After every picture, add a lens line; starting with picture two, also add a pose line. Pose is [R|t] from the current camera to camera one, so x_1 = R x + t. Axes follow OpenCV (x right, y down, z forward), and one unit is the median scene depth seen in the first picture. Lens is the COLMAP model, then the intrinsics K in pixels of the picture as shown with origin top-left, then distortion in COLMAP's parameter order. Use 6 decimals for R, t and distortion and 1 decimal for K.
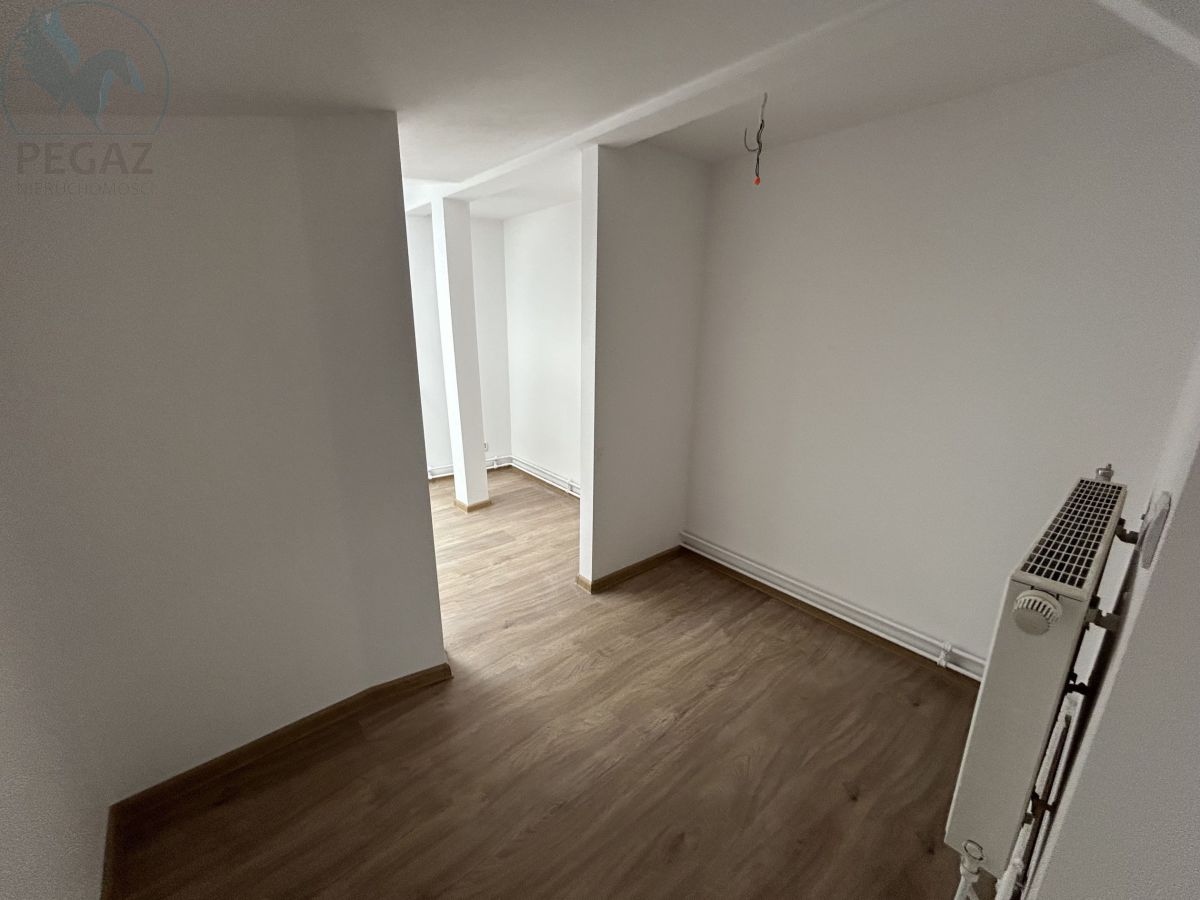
lens RADIAL K [[482.6, 0, 599.5], [0, 482.6, 448.6], [0, 0, 1]] dist [0.006954, -0.000416]
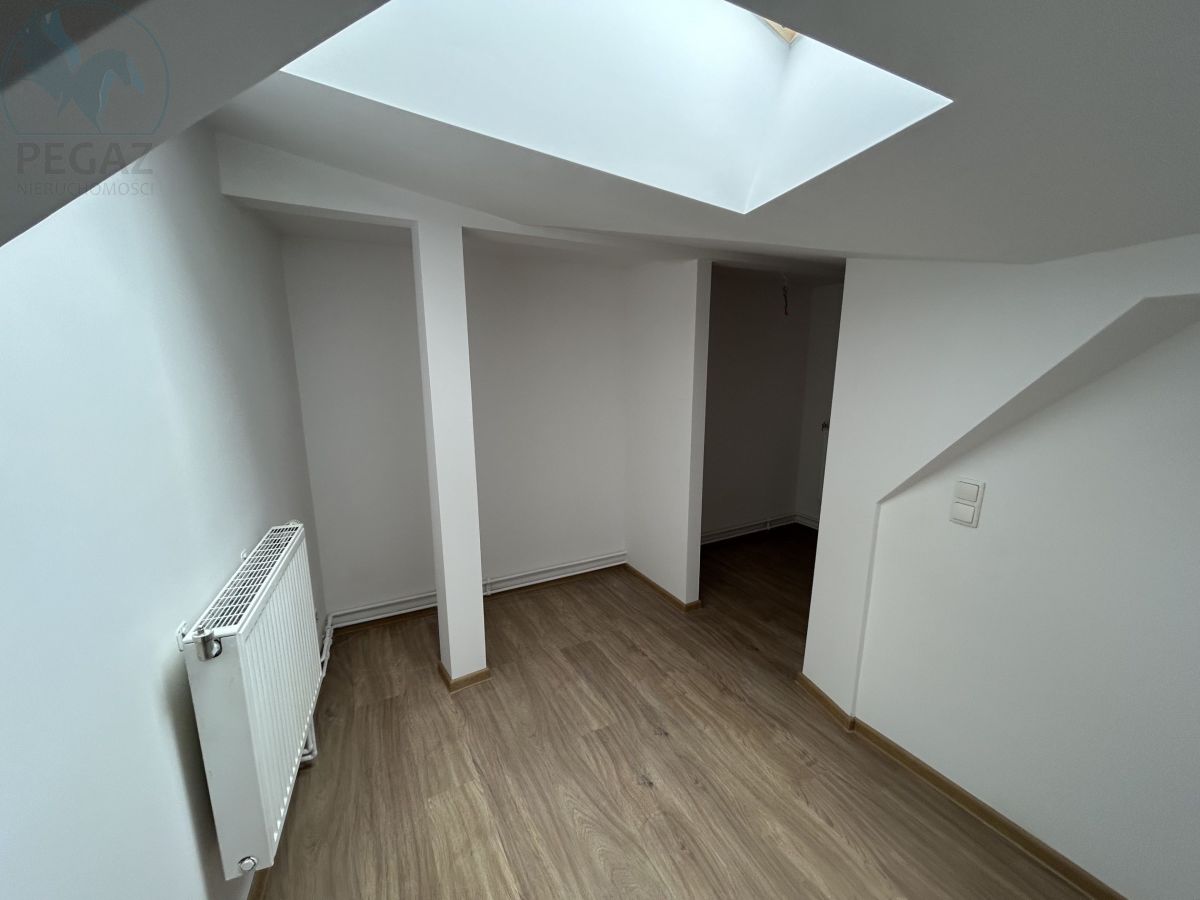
lens RADIAL K [[482.6, 0, 599.3], [0, 482.6, 452.2], [0, 0, 1]] dist [0.006954, -0.000416]
pose [[0.204495, -0.195035, 0.959241, -1.011540], [0.267001, 0.953904, 0.137030, -0.268429], [-0.941750, 0.228096, 0.247143, 0.750723]]
